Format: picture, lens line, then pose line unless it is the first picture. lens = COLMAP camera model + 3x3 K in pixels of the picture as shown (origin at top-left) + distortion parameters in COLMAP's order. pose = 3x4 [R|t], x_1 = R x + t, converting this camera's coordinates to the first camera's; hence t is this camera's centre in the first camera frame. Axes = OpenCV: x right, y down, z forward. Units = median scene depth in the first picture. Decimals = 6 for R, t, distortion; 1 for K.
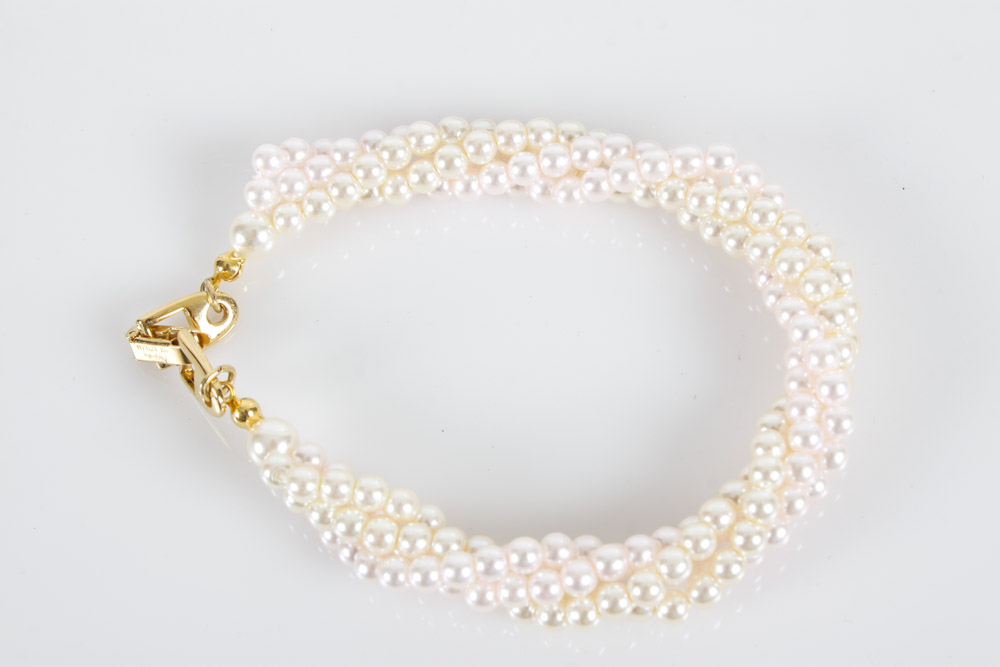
lens RADIAL K [[2213.5, 0, 498.6], [0, 2213.5, 334.6], [0, 0, 1]] dist [0.076071, 0.000000]
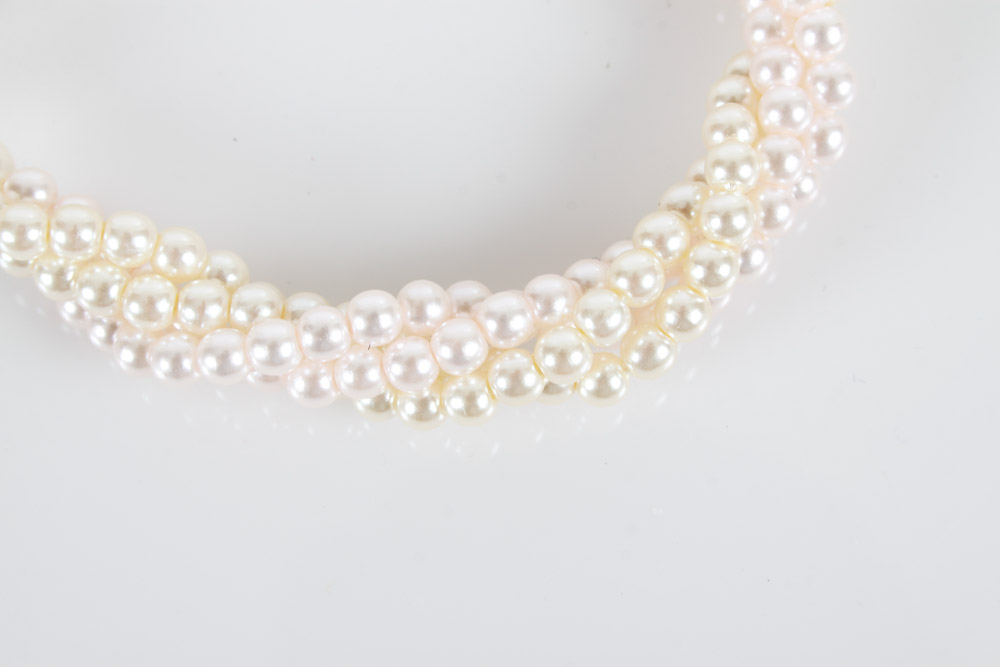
lens RADIAL K [[2213.5, 0, 503.9], [0, 2213.5, 331.1], [0, 0, 1]] dist [0.076071, 0.000000]
pose [[0.993993, -0.069284, 0.084721, -0.005710], [0.059353, 0.991638, 0.114595, 0.030360], [-0.091952, -0.108878, 0.989793, 0.342770]]
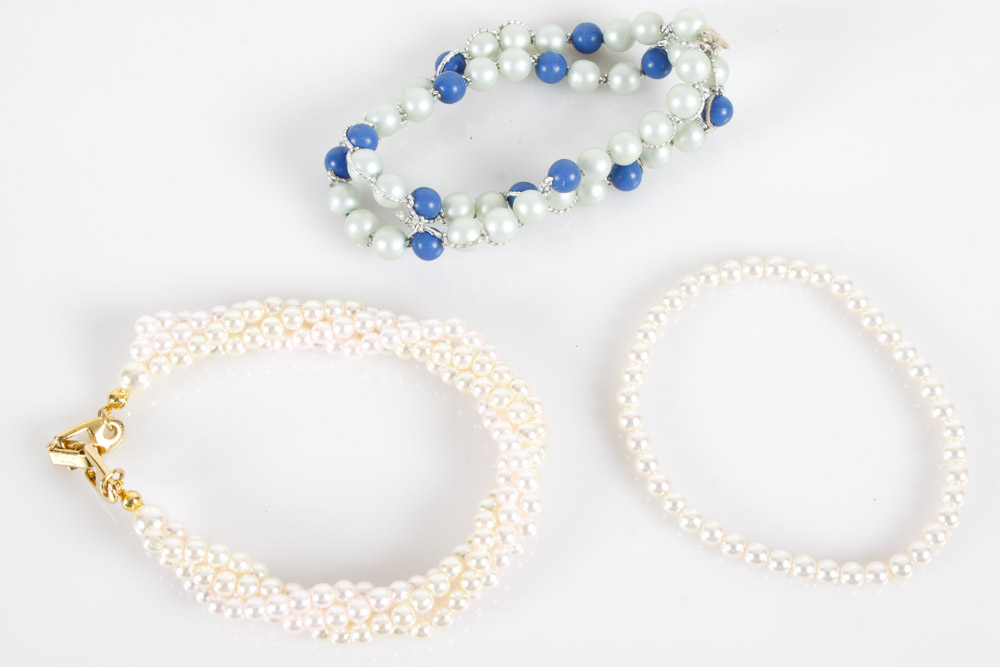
lens RADIAL K [[1906.3, 0, 504.1], [0, 1906.3, 328.5], [0, 0, 1]] dist [0.021150, 0.000000]
pose [[0.993918, 0.002627, 0.110091, -0.008491], [0.001958, 0.999136, -0.041522, -0.026458], [-0.110105, 0.041485, 0.993054, -0.295059]]
